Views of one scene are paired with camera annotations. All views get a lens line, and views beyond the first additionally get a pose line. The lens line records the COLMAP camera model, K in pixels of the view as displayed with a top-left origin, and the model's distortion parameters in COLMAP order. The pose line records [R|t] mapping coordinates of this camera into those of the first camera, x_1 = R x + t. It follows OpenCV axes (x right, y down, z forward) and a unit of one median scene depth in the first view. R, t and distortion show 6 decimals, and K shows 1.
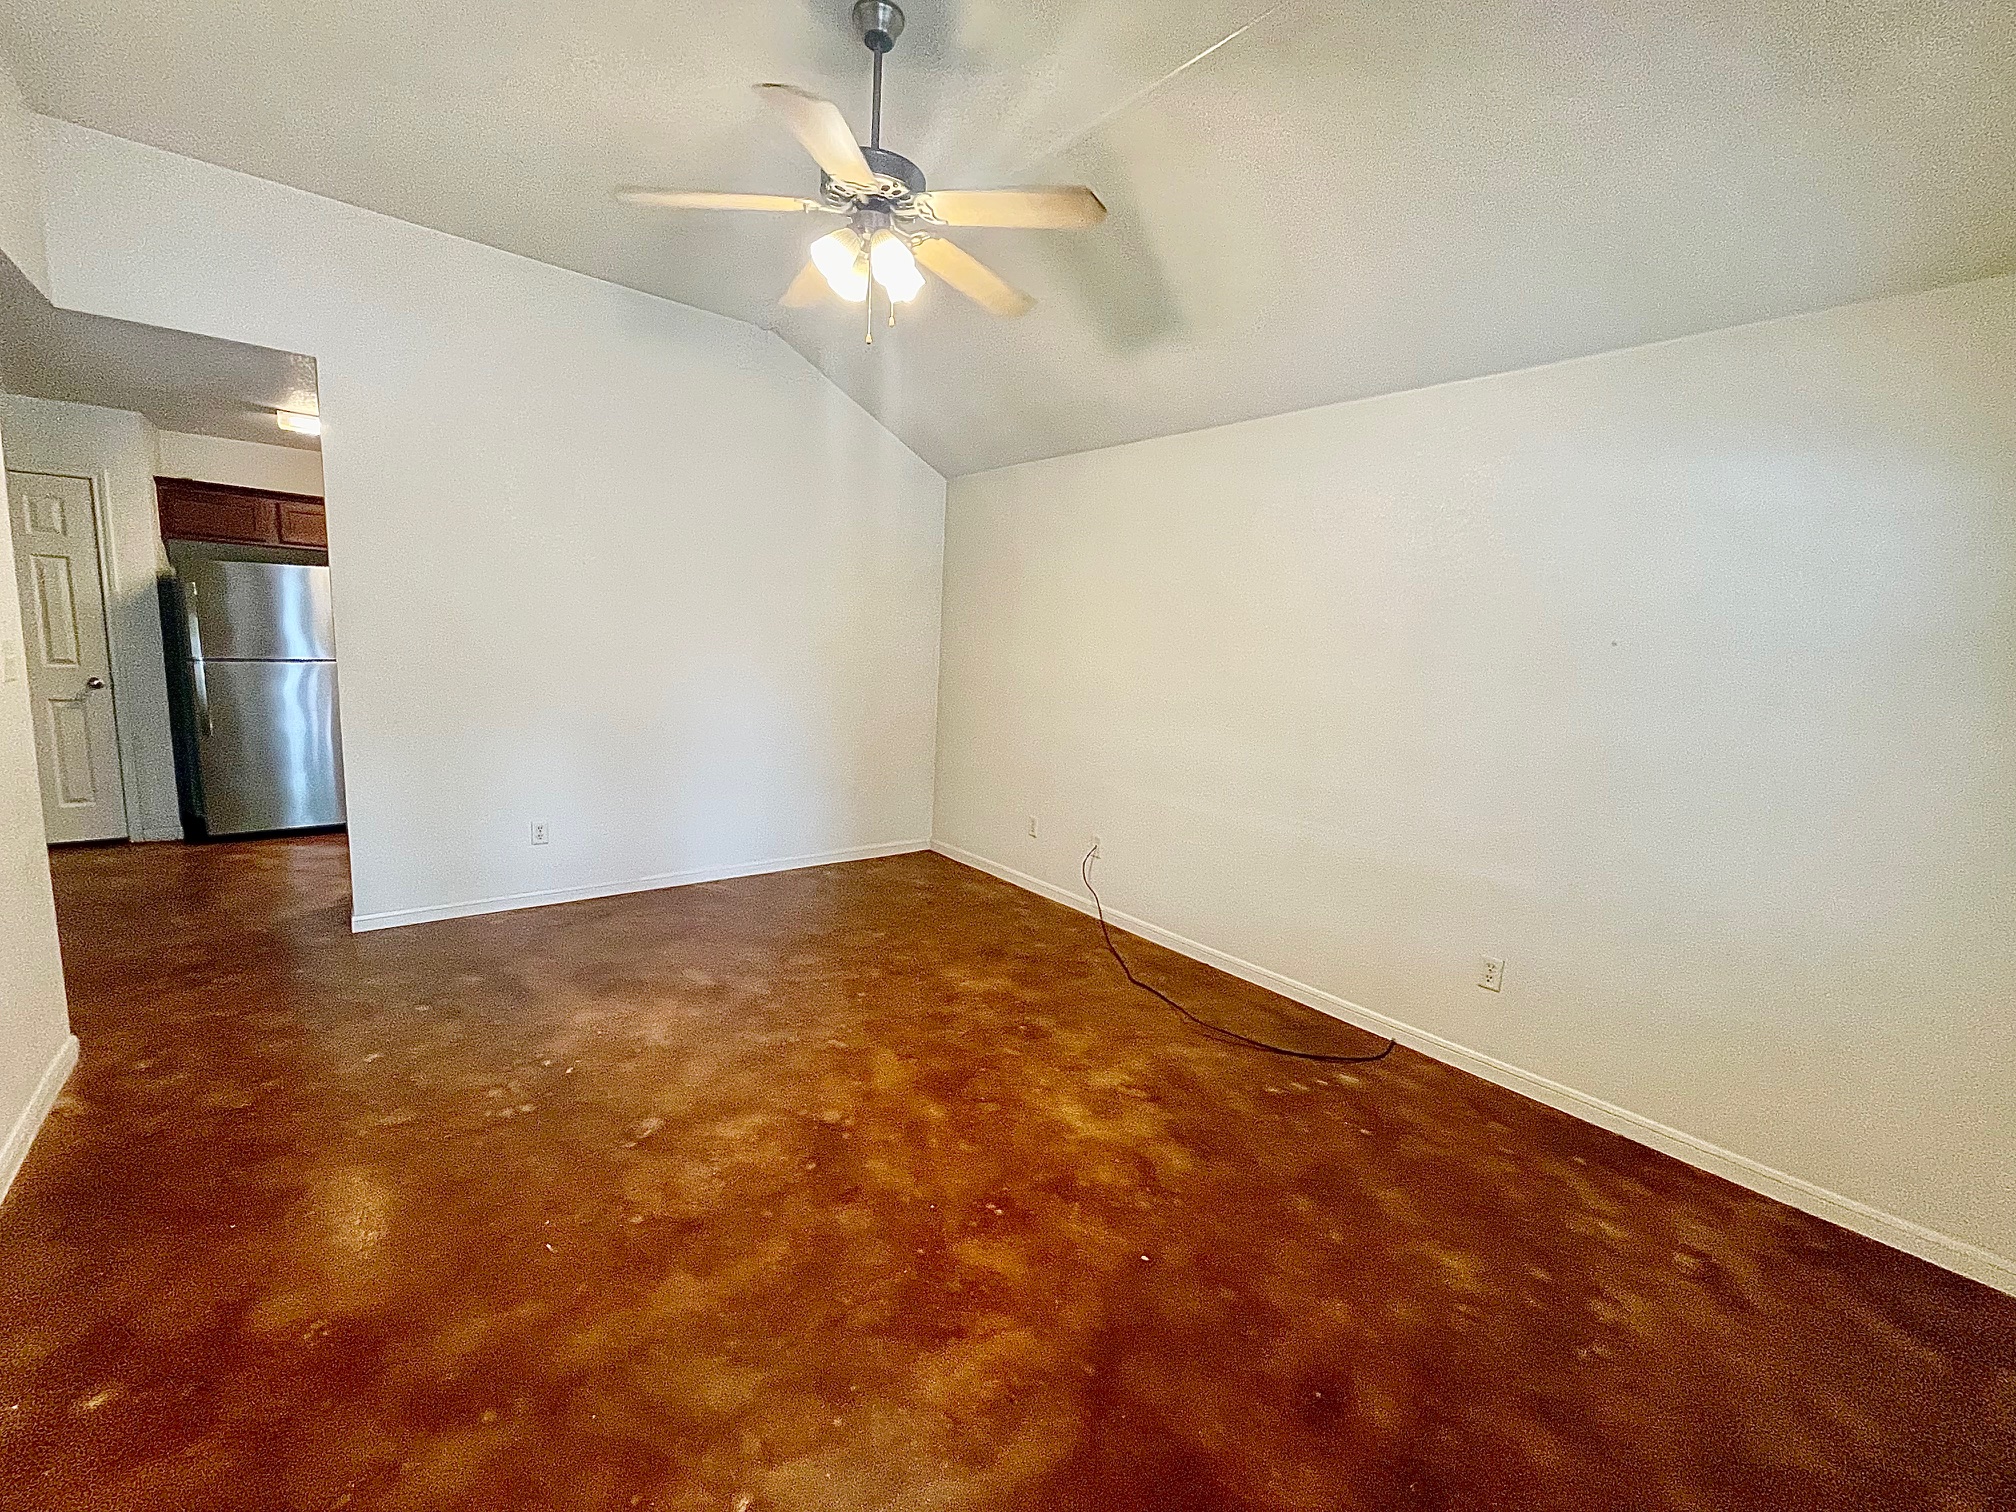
lens RADIAL K [[810.9, 0, 1003.7], [0, 810.9, 760.9], [0, 0, 1]] dist [0.000888, 0.000028]
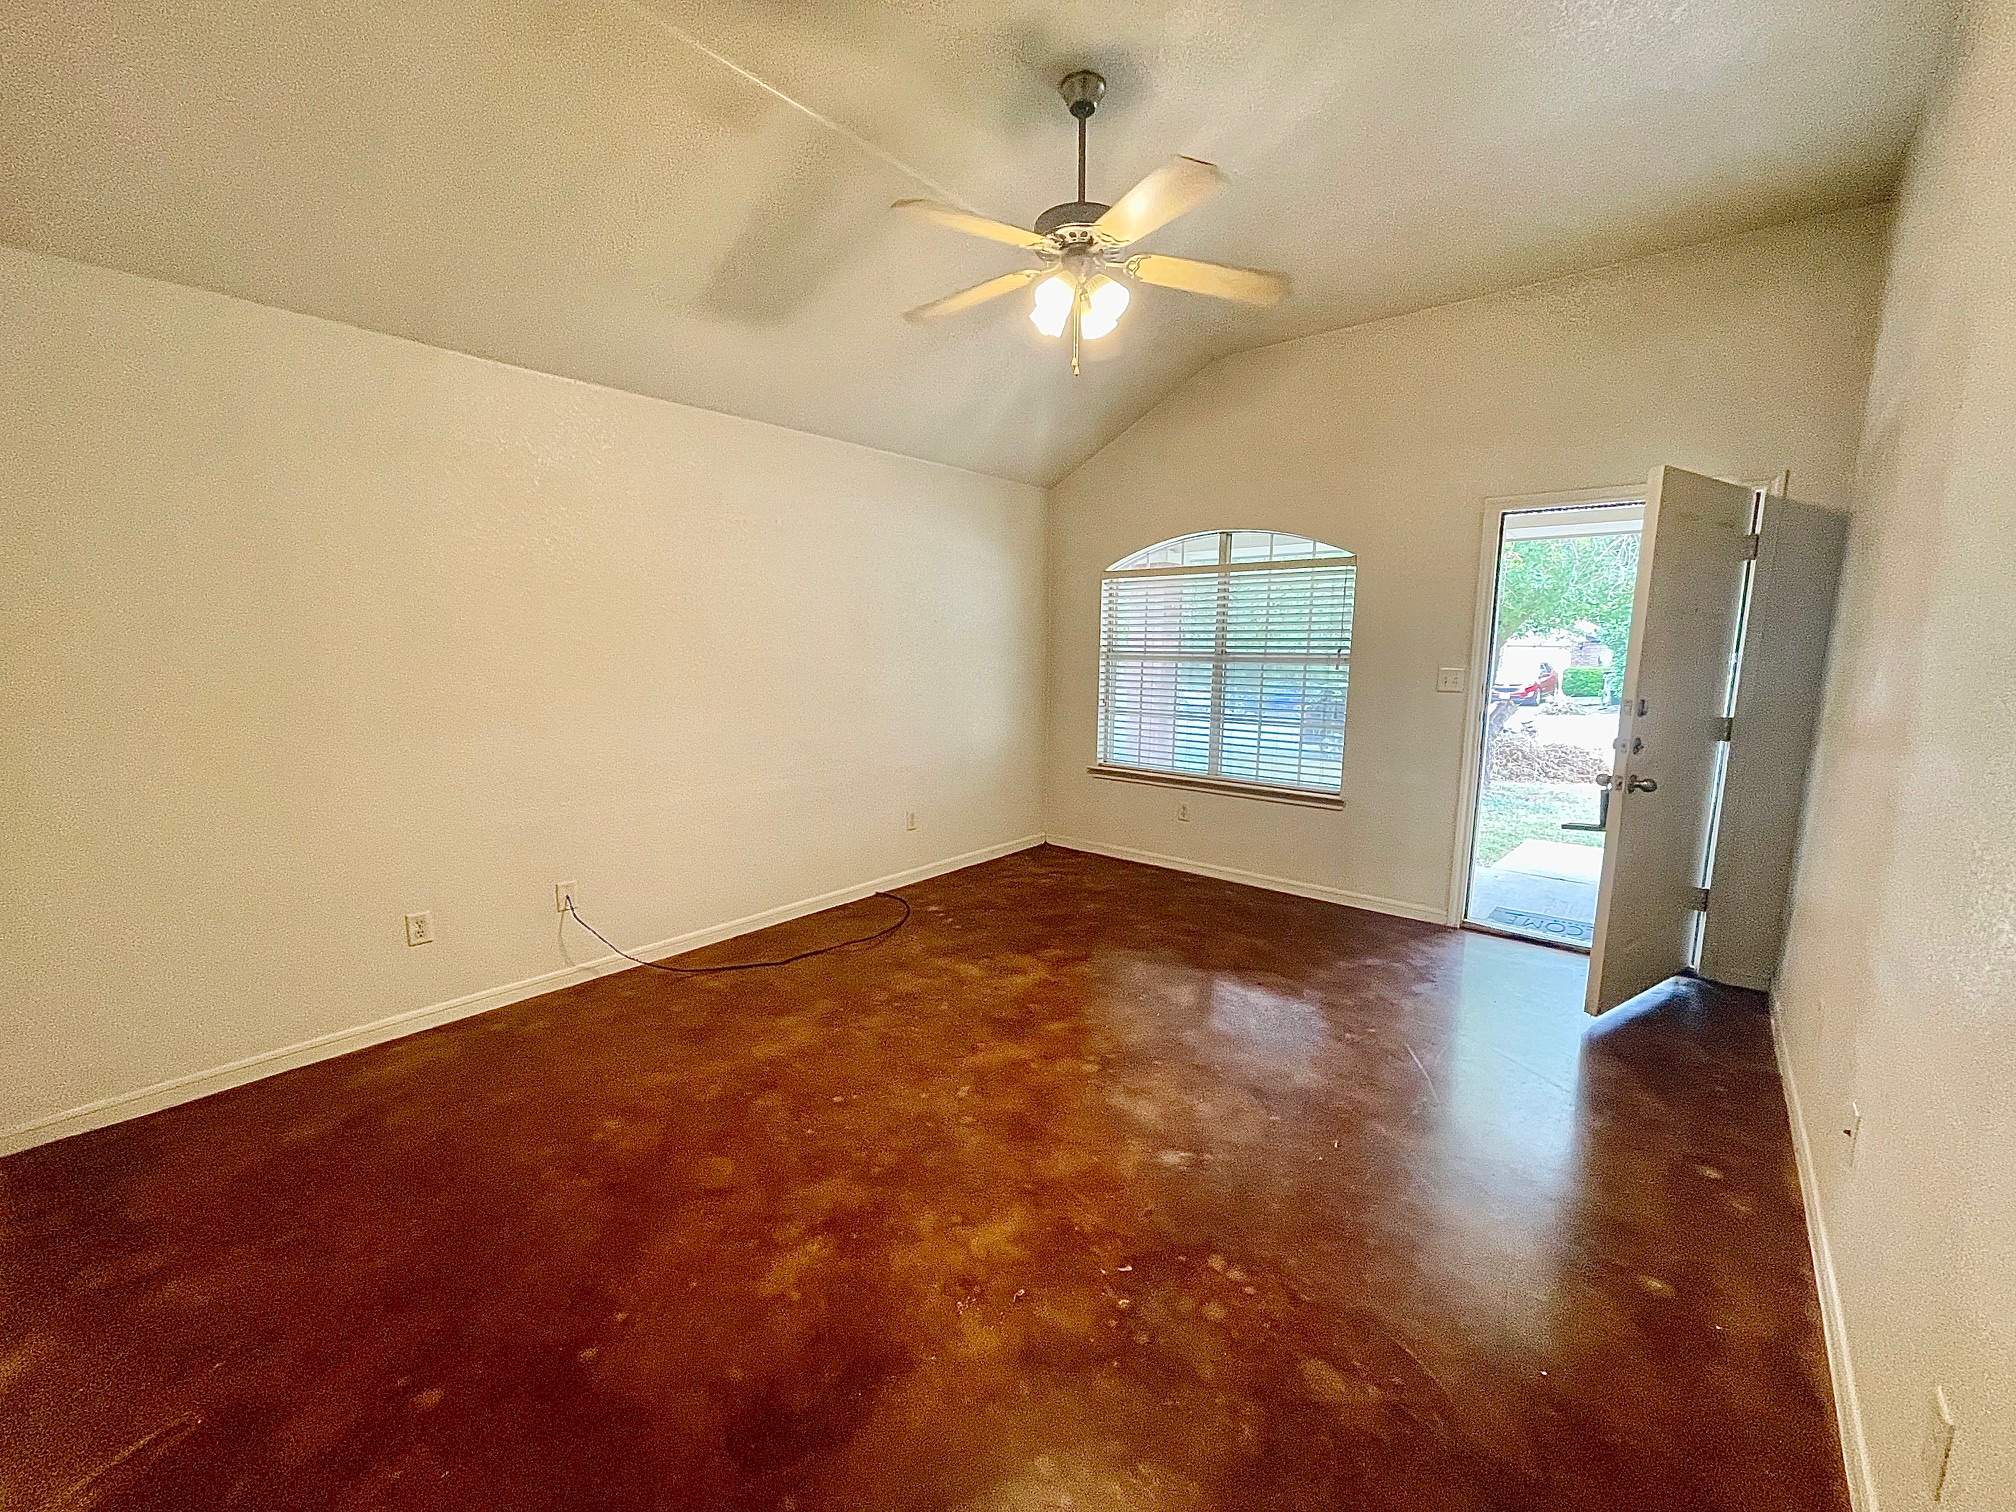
lens RADIAL K [[810.9, 0, 1003.7], [0, 810.9, 760.9], [0, 0, 1]] dist [0.000888, 0.000028]
pose [[-0.167520, -0.205850, 0.964139, -1.015502], [0.136578, 0.963683, 0.229483, -0.209862], [-0.976362, 0.170123, -0.133321, 1.021243]]
